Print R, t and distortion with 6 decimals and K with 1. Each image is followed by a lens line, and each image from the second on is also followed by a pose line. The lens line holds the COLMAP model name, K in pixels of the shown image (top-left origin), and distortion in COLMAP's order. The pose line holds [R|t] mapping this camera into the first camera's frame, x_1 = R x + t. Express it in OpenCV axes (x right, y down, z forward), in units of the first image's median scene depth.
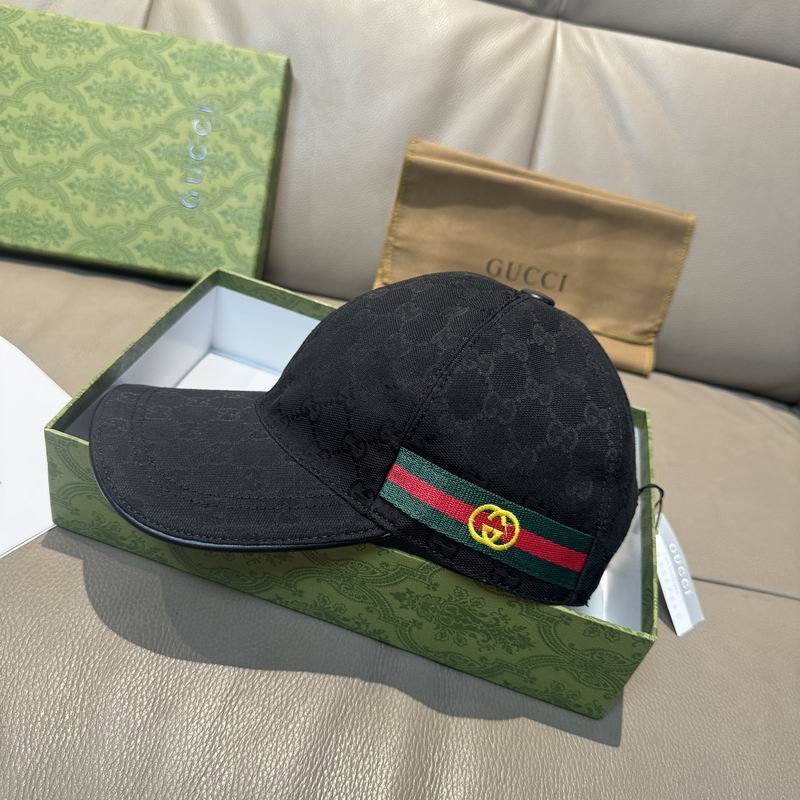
lens RADIAL K [[778.8, 0, 384.2], [0, 778.8, 382.7], [0, 0, 1]] dist [-0.019269, 0.000000]
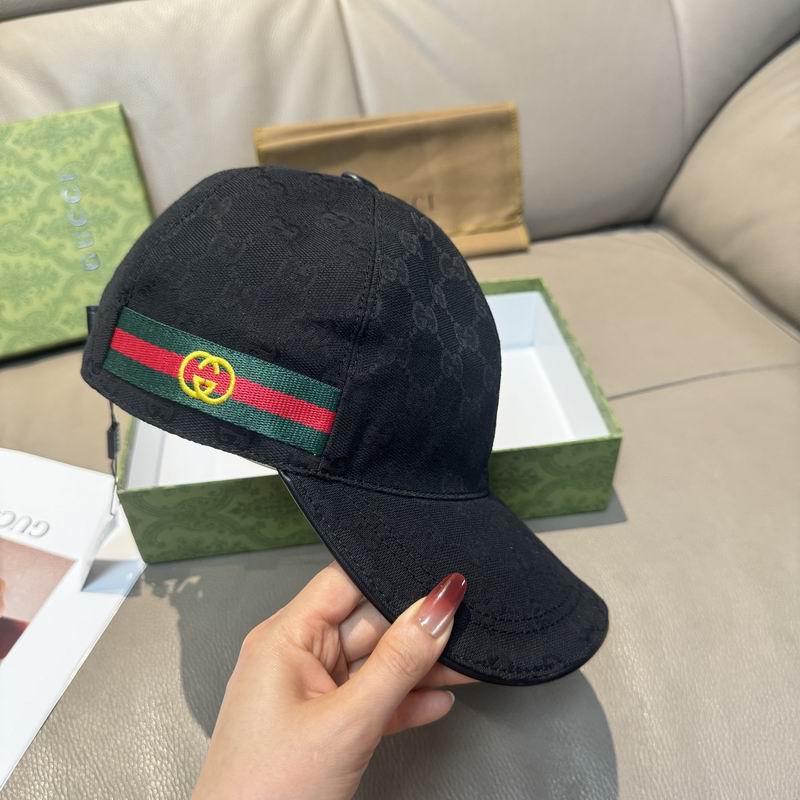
lens RADIAL K [[778.8, 0, 384.7], [0, 778.8, 390.7], [0, 0, 1]] dist [-0.019269, 0.000000]
pose [[0.910178, -0.402064, 0.099596, -0.057303], [0.392038, 0.913795, 0.106226, -0.026738], [-0.133721, -0.057639, 0.989341, -0.131853]]
